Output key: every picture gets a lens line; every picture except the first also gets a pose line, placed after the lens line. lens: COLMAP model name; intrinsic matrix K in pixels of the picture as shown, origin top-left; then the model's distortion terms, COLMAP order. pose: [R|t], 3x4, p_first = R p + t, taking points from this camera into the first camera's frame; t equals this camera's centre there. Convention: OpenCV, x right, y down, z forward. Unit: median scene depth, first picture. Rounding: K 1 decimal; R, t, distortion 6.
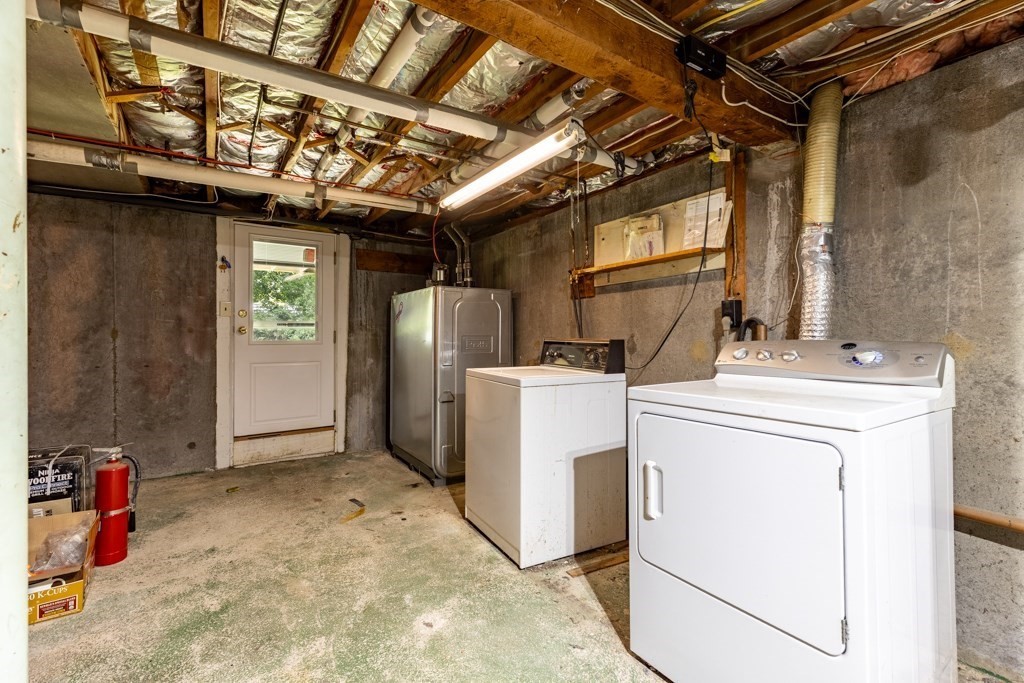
lens RADIAL K [[457.4, 0, 513.3], [0, 457.4, 331.2], [0, 0, 1]] dist [0.003305, 0.000214]
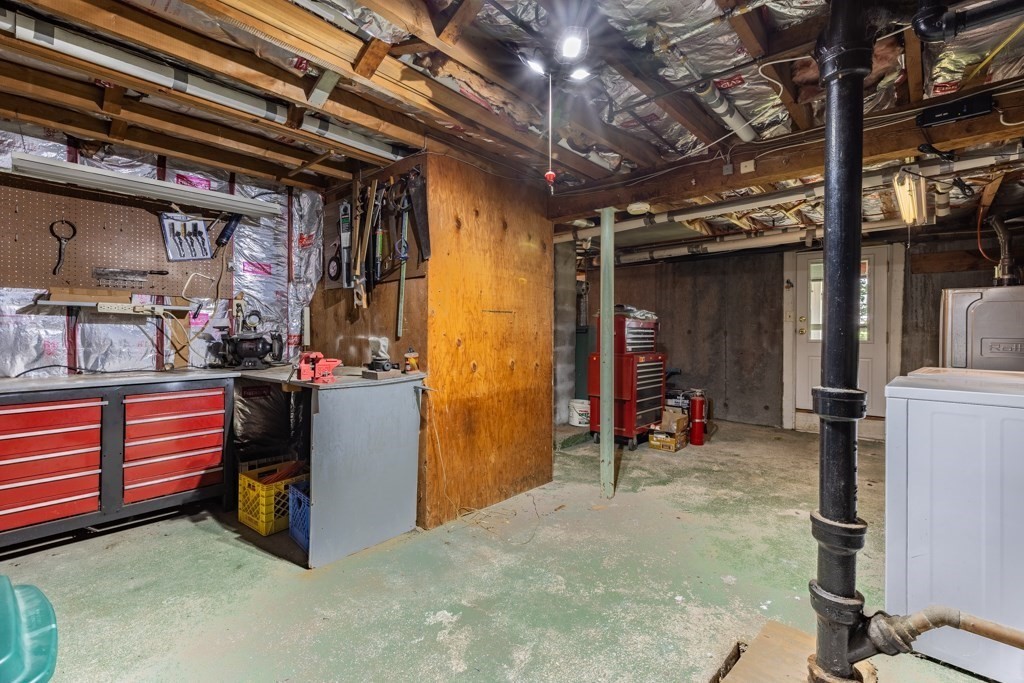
lens RADIAL K [[457.4, 0, 513.5], [0, 457.4, 336.0], [0, 0, 1]] dist [0.003305, 0.000214]
pose [[0.250091, 0.011527, -0.968154, 0.573574], [-0.001785, 0.999933, 0.011445, -0.003056], [0.968221, -0.001134, 0.250095, -0.194747]]
